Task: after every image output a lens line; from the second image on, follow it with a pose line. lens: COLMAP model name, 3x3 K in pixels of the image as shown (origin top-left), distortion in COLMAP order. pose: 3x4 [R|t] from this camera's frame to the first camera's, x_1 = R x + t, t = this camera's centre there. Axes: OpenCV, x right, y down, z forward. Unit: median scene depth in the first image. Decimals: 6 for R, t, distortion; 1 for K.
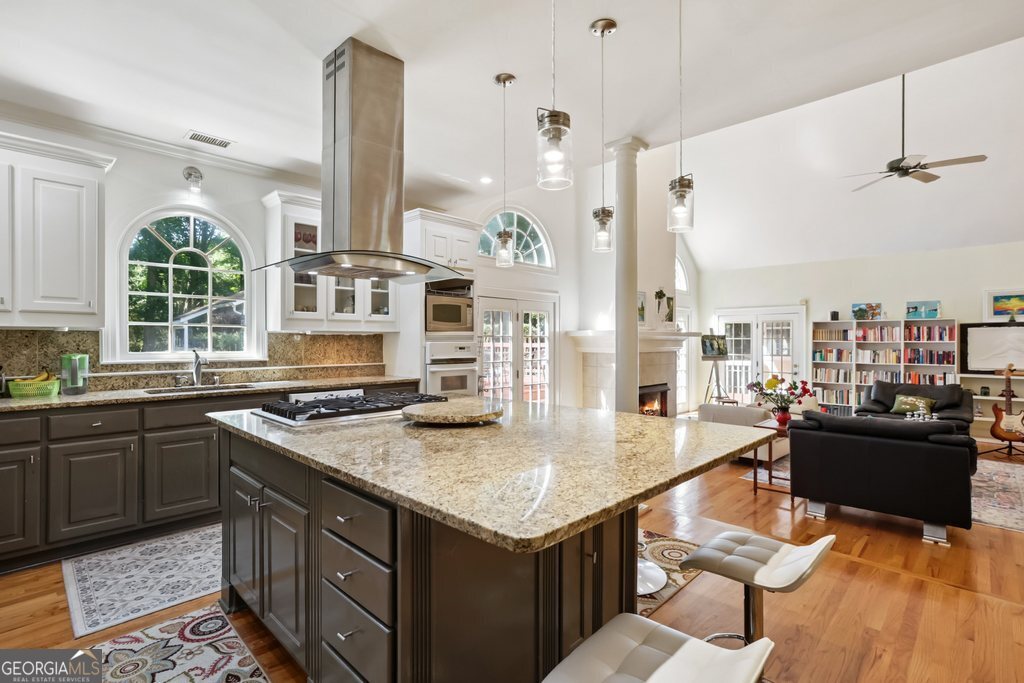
lens RADIAL K [[487.9, 0, 499.0], [0, 487.9, 340.8], [0, 0, 1]] dist [0.002036, 0.004076]
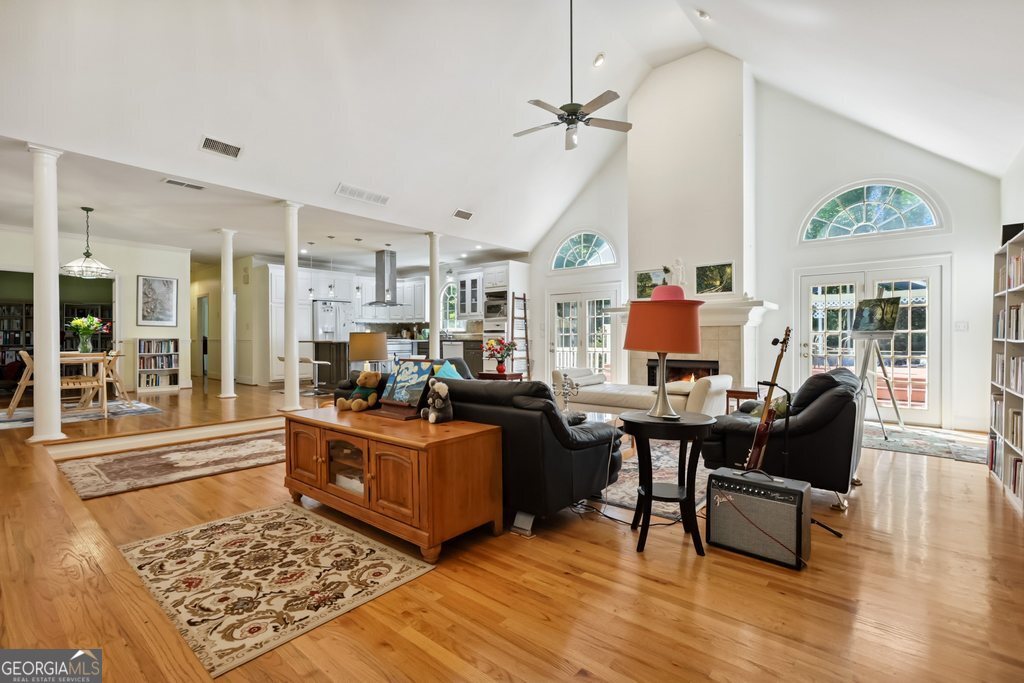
lens RADIAL K [[469.9, 0, 501.5], [0, 469.9, 340.4], [0, 0, 1]] dist [-0.032929, 0.006622]
pose [[0.065230, 0.002796, -0.997866, 2.128348], [0.004489, 0.999985, 0.003096, 0.080583], [0.997860, -0.004681, 0.065217, 1.004865]]
